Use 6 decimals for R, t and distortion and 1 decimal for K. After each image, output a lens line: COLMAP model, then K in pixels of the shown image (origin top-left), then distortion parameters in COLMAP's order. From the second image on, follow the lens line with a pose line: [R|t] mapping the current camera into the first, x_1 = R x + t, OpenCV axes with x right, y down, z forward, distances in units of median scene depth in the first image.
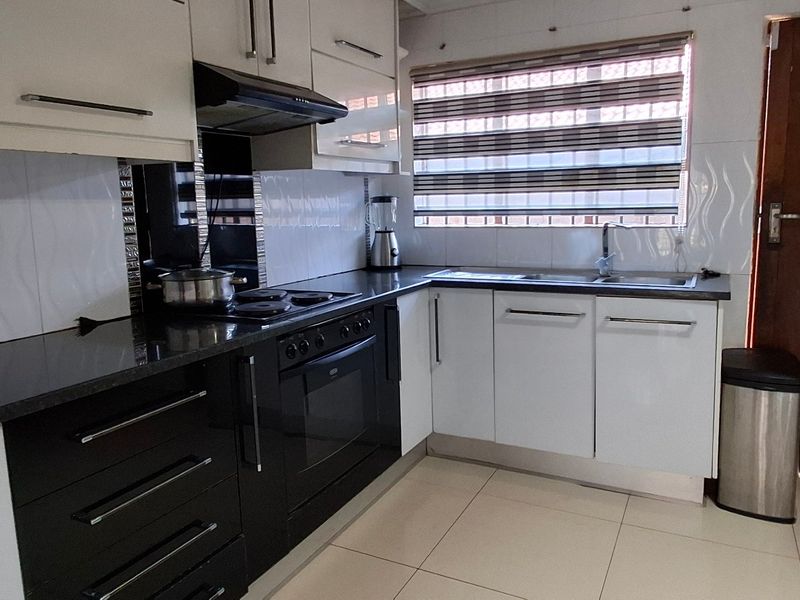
lens RADIAL K [[601.3, 0, 403.7], [0, 601.3, 299.6], [0, 0, 1]] dist [-0.008571, -0.010027]
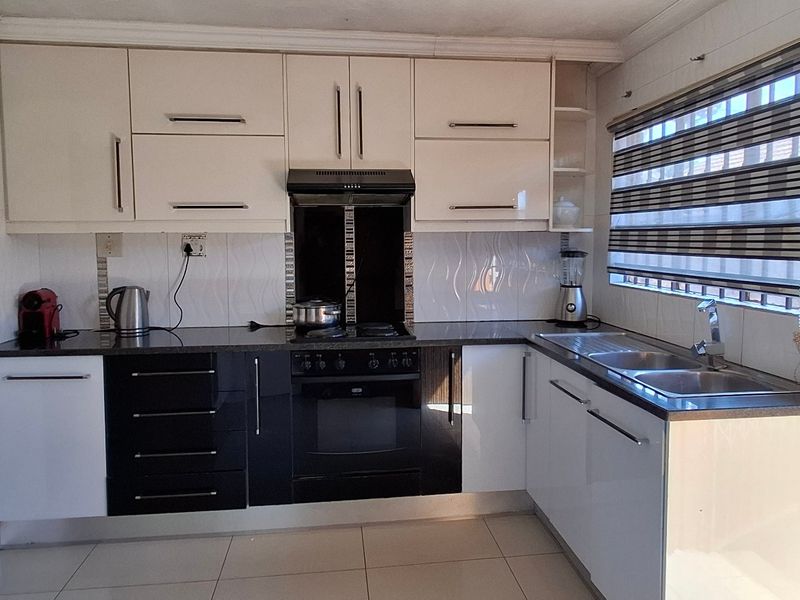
lens RADIAL K [[601.3, 0, 404.2], [0, 601.3, 298.1], [0, 0, 1]] dist [-0.008571, -0.010027]
pose [[0.553552, 0.102032, -0.826541, 0.702708], [-0.140369, 0.989699, 0.028165, -0.091281], [0.820900, 0.100430, 0.562171, 0.238540]]
